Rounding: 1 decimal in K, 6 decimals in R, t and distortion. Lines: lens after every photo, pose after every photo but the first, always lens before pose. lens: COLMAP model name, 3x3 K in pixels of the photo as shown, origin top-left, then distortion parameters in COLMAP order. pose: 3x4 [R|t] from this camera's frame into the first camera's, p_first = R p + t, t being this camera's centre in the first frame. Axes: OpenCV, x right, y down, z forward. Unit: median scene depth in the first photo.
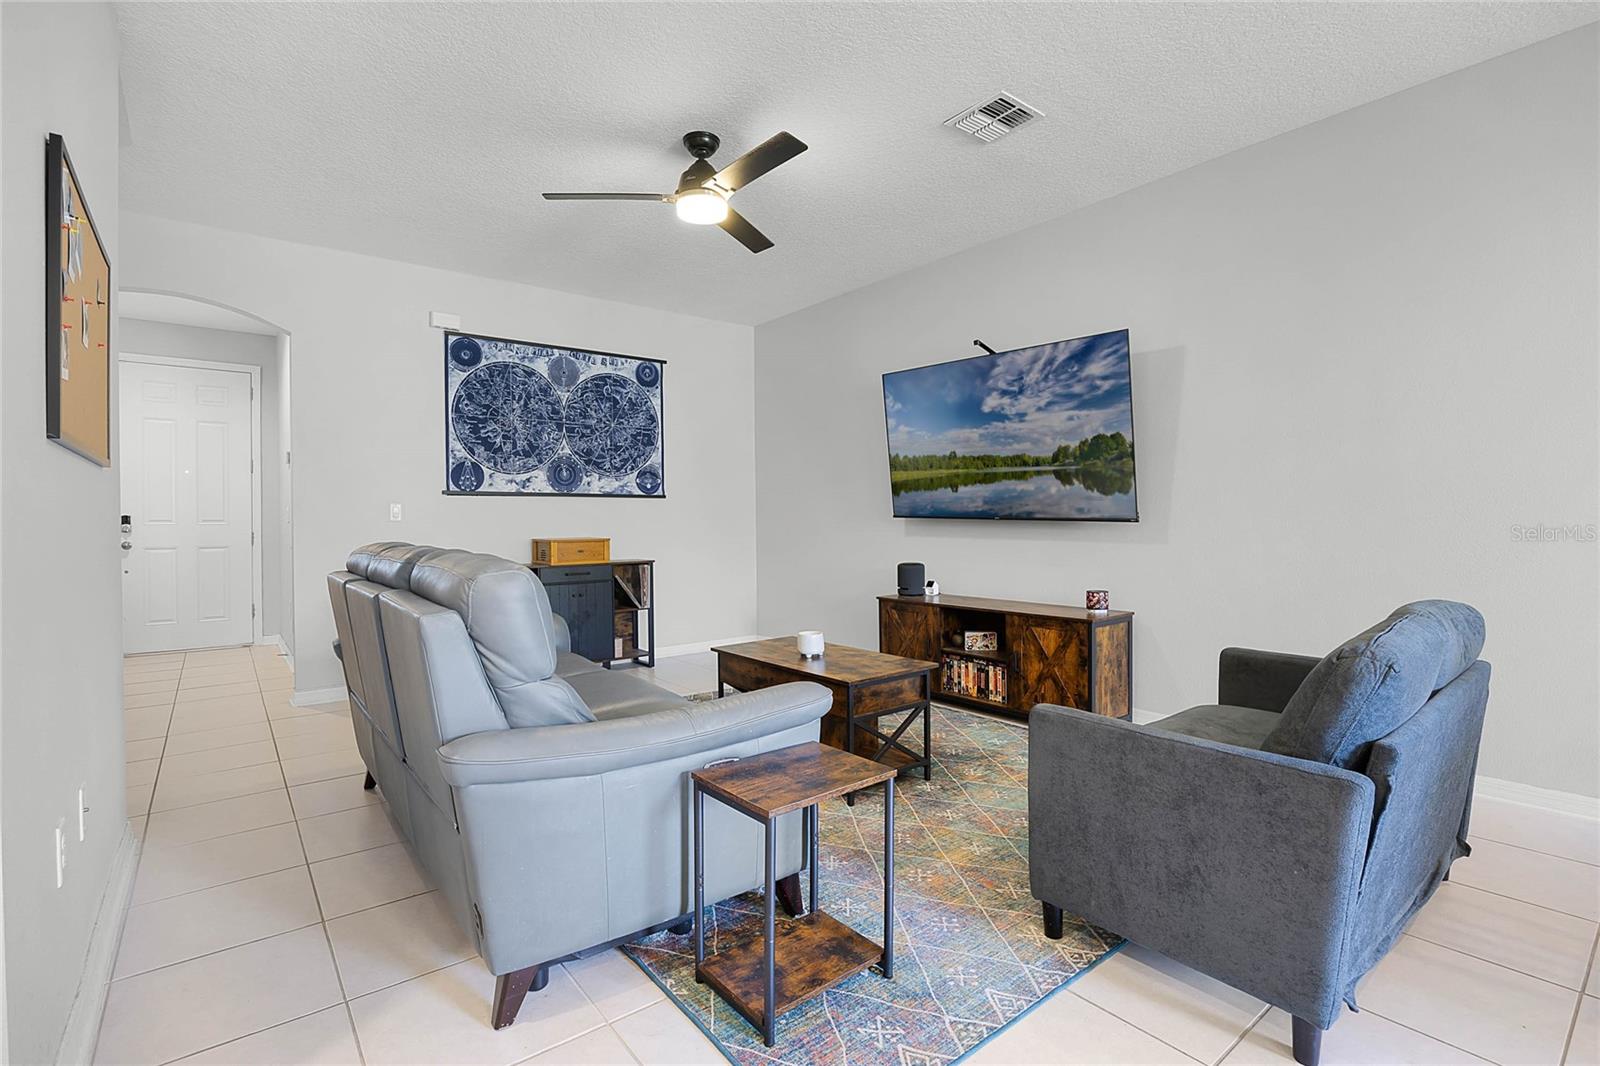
lens RADIAL K [[725.1, 0, 808.2], [0, 725.1, 507.0], [0, 0, 1]] dist [-0.025777, 0.000677]
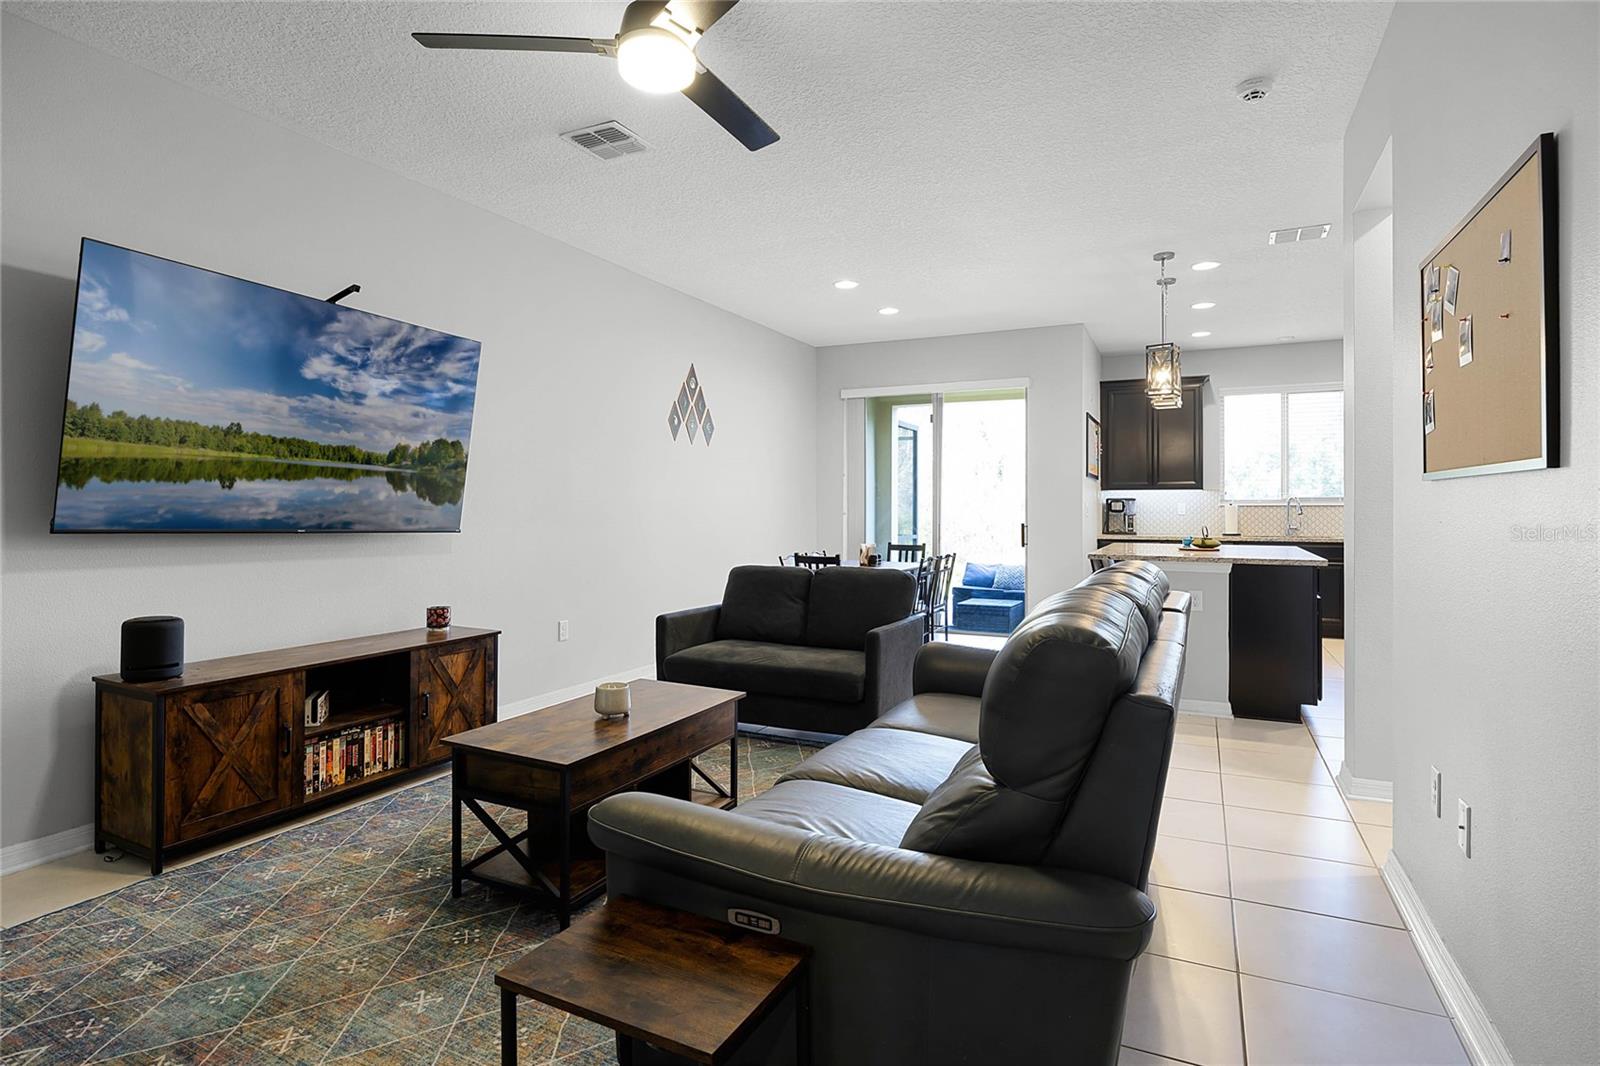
lens RADIAL K [[831.2, 0, 779.6], [0, 831.2, 499.2], [0, 0, 1]] dist [-0.020619, 0.002186]
pose [[-0.404342, 0.020771, 0.914372, -0.669848], [-0.013803, 0.999490, -0.028809, 0.001547], [-0.914503, -0.024270, -0.403849, 0.922863]]
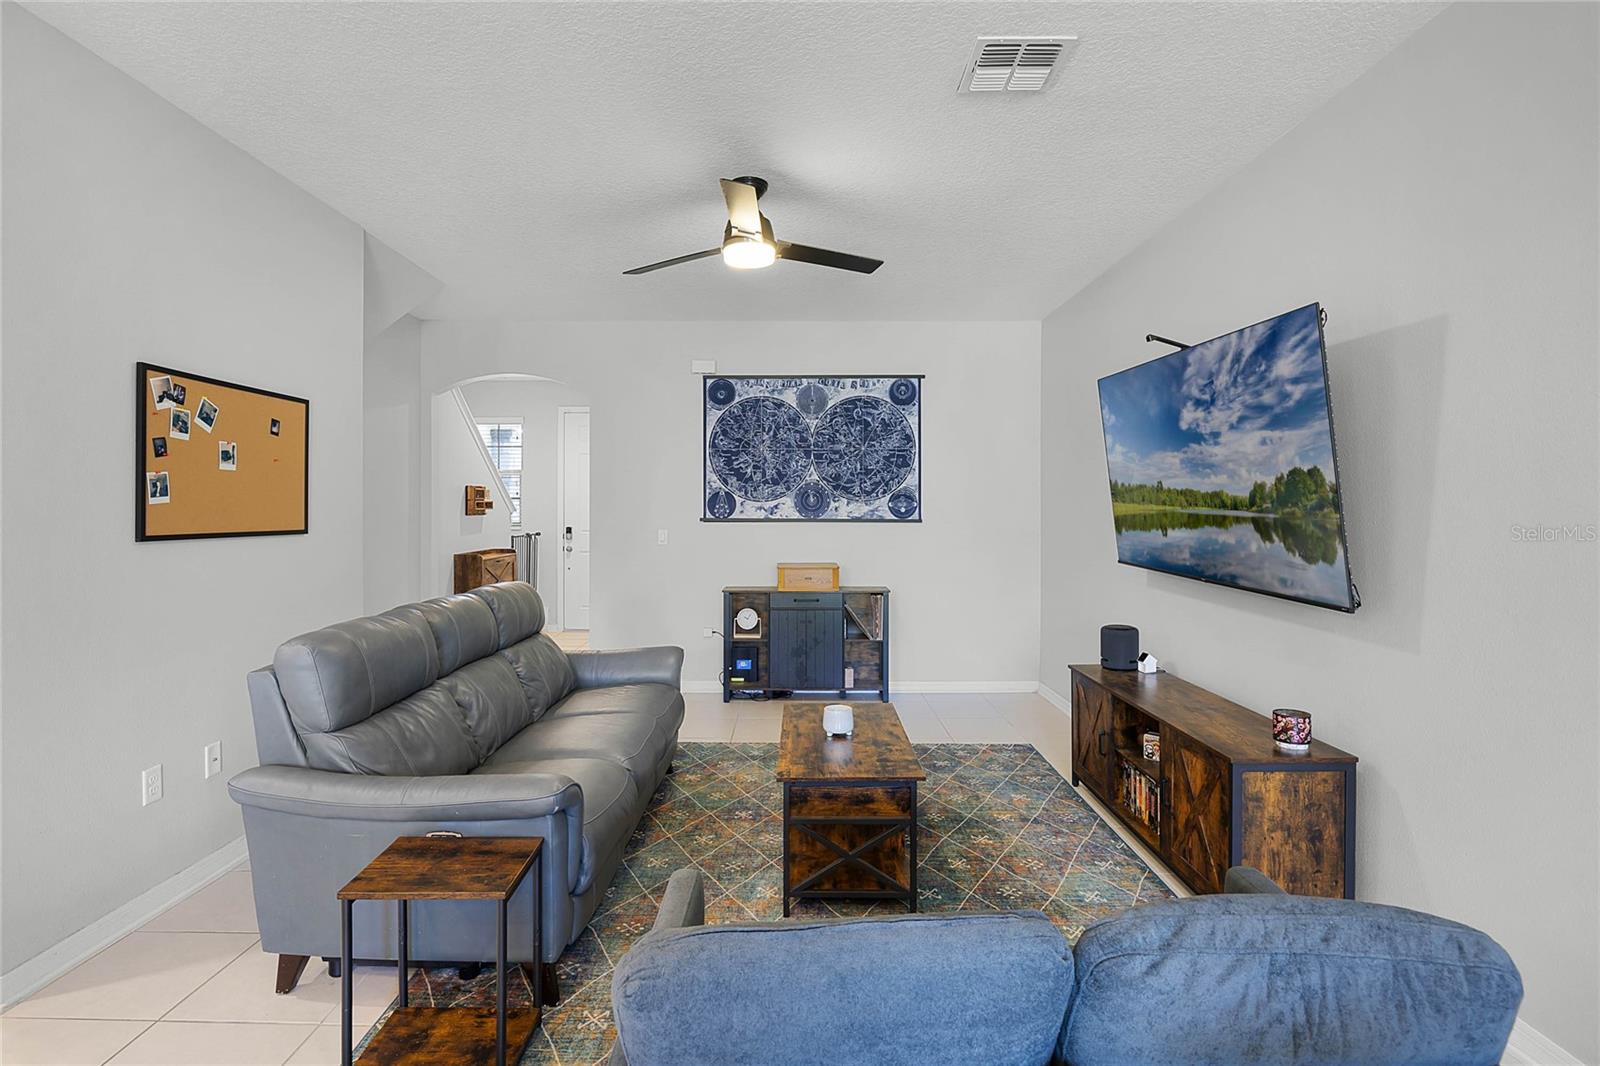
lens RADIAL K [[776.4, 0, 808.8], [0, 776.4, 491.8], [0, 0, 1]] dist [-0.011637, 0.001842]
pose [[0.783376, -0.002290, -0.621544, 0.440120], [0.001752, 0.999997, -0.001476, -0.070881], [0.621546, 0.000068, 0.783378, 0.174831]]
